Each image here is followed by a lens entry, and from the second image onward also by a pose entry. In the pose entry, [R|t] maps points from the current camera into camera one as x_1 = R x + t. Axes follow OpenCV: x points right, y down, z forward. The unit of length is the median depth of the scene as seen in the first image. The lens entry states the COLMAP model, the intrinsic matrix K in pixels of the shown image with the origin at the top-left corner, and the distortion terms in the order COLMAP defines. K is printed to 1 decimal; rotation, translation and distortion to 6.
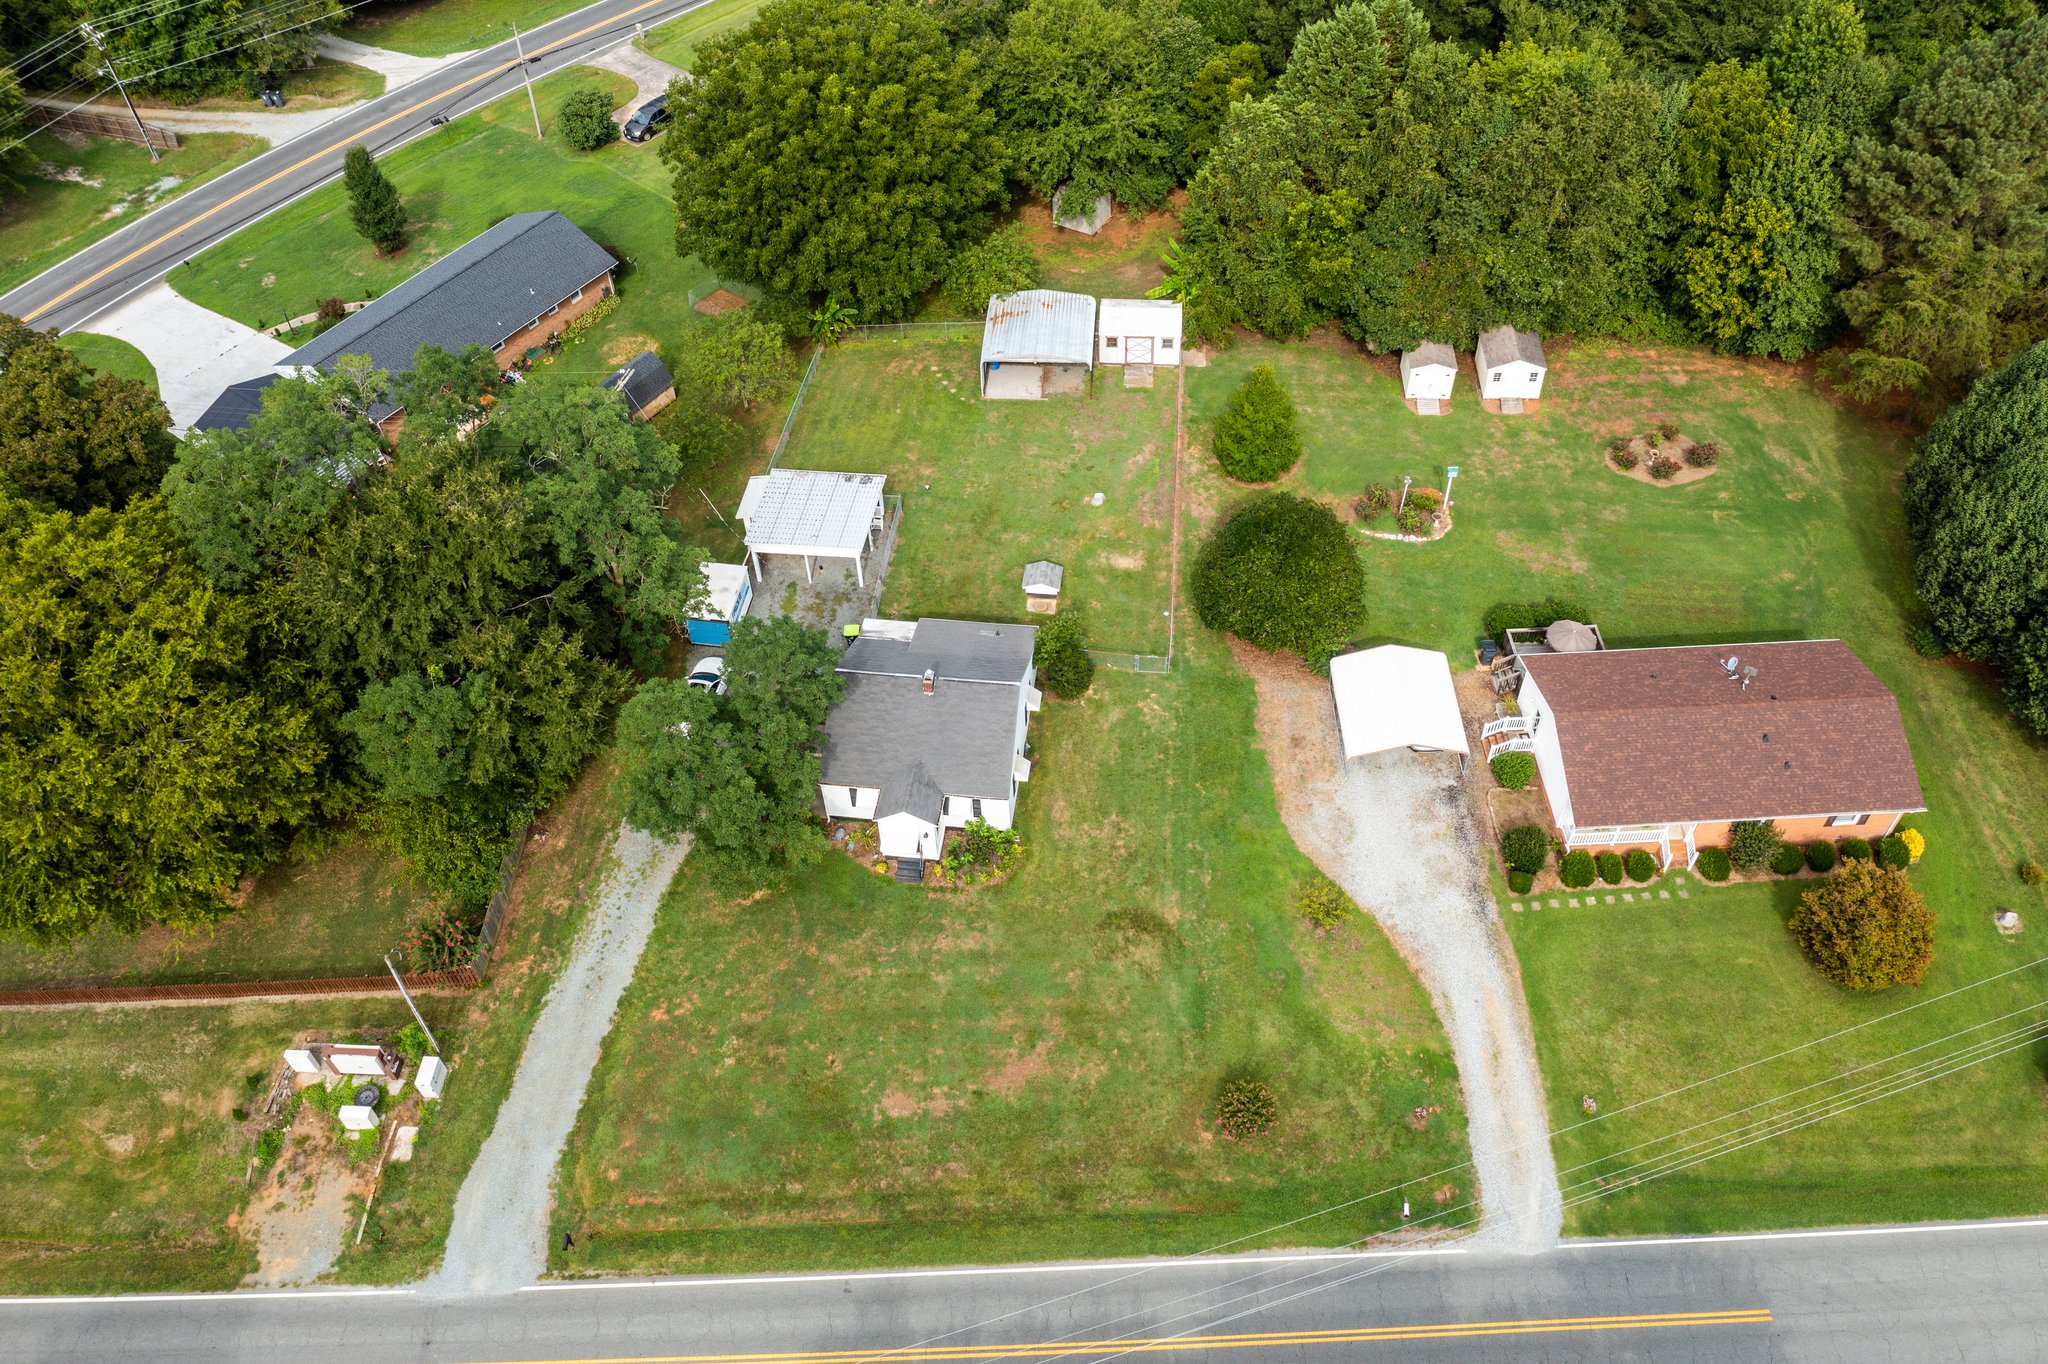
lens RADIAL K [[1599.6, 0, 1022.2], [0, 1599.6, 637.0], [0, 0, 1]] dist [-0.031855, -0.001026]
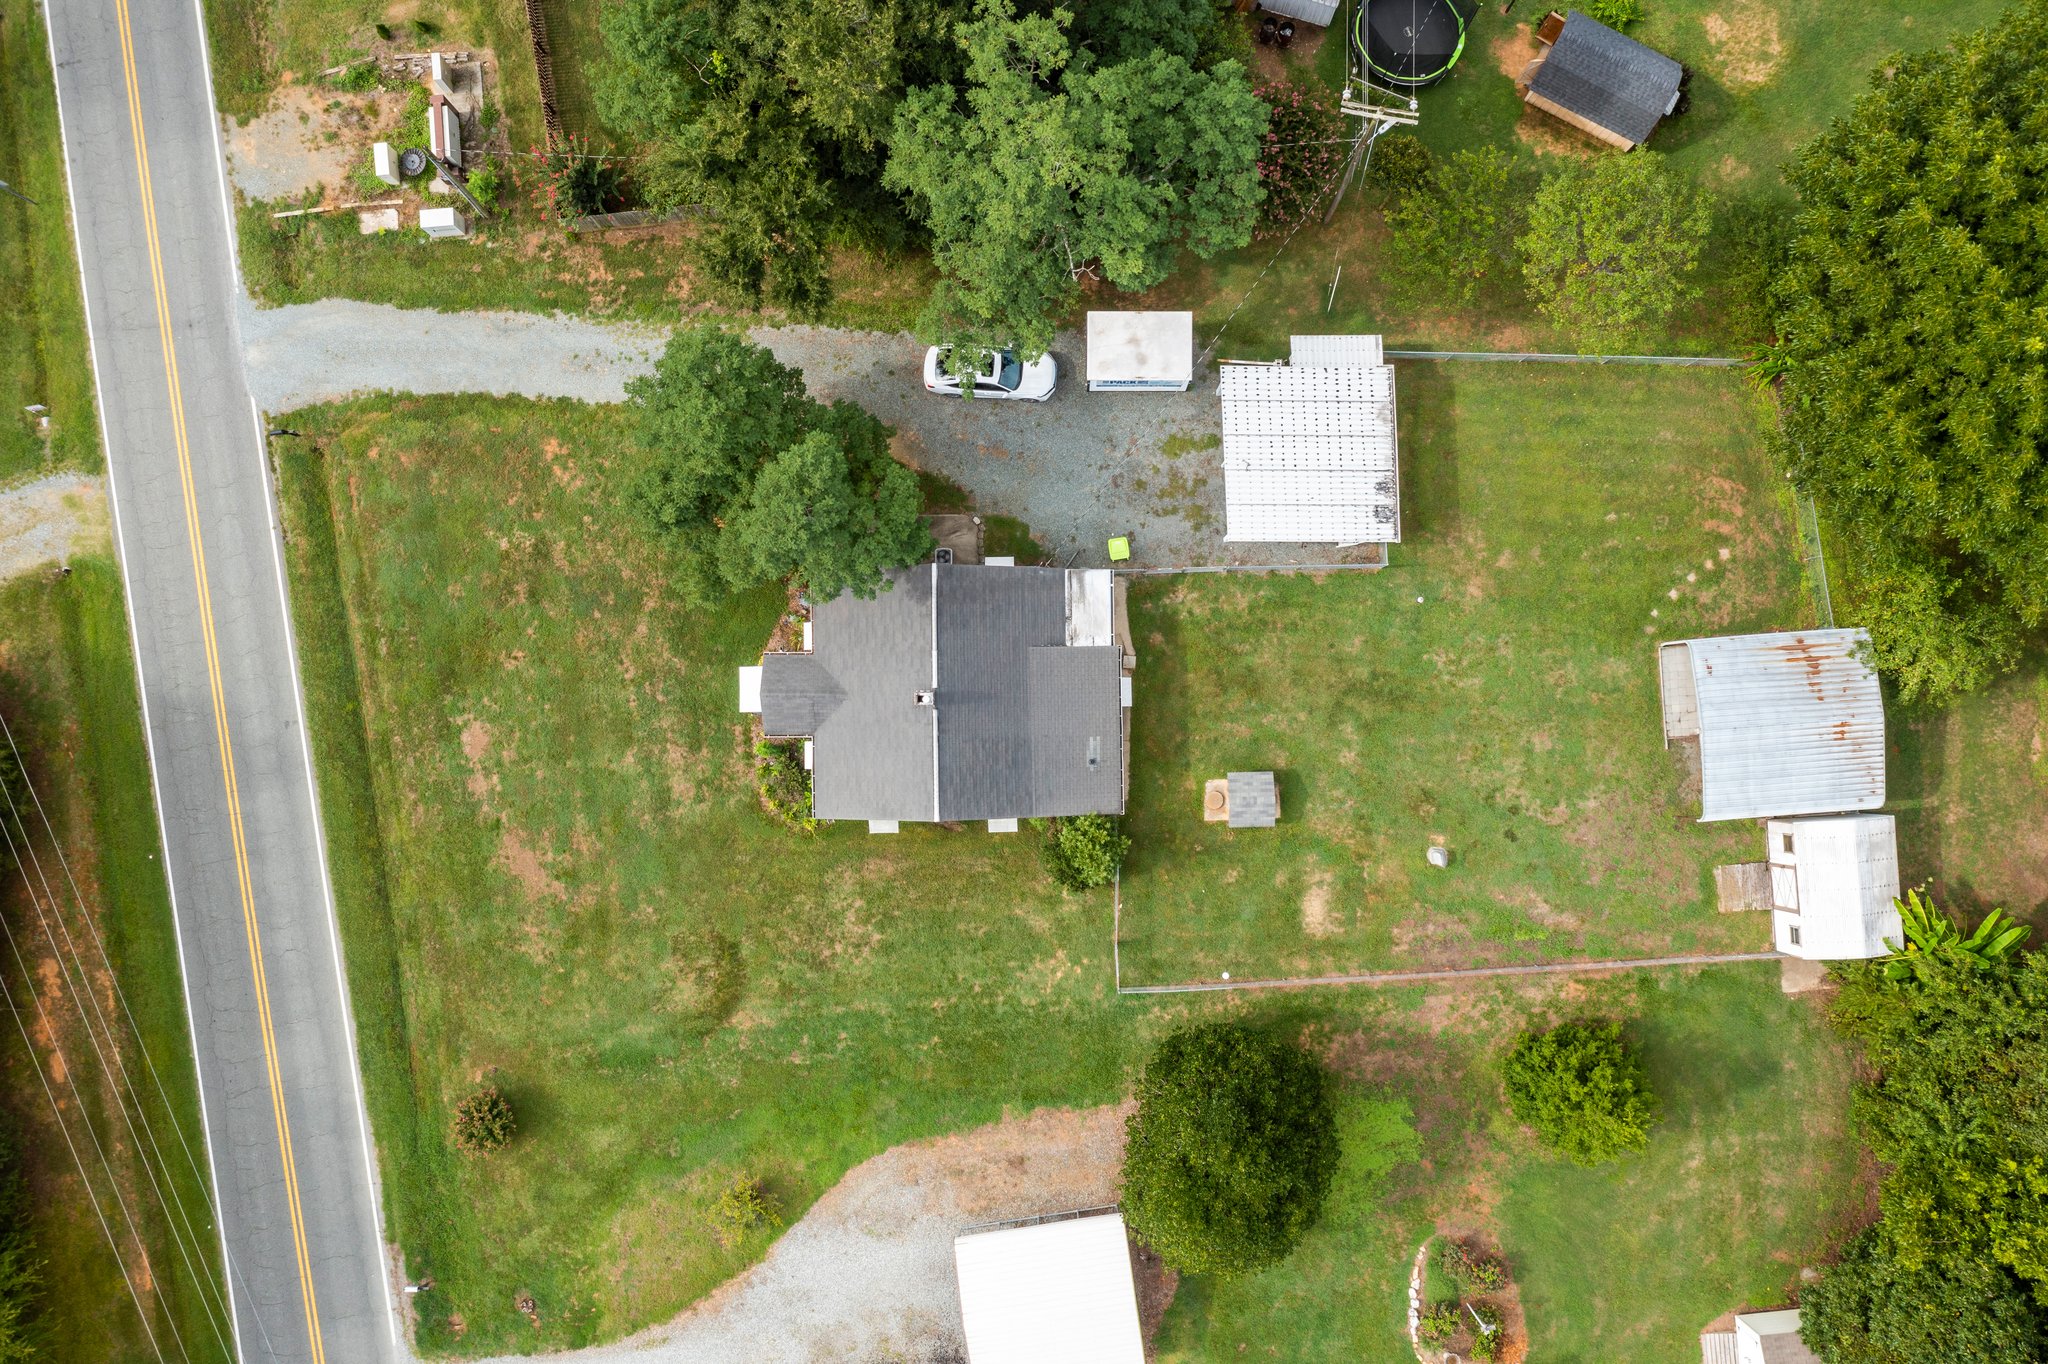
lens RADIAL K [[1631.7, 0, 1024.0], [0, 1631.7, 682.0], [0, 0, 1]] dist [-0.037265, 0.006894]
pose [[0.141826, 0.989883, -0.004117, -0.058274], [-0.728647, 0.107211, 0.676446, -0.537640], [0.670044, -0.092938, 0.736480, 0.492882]]
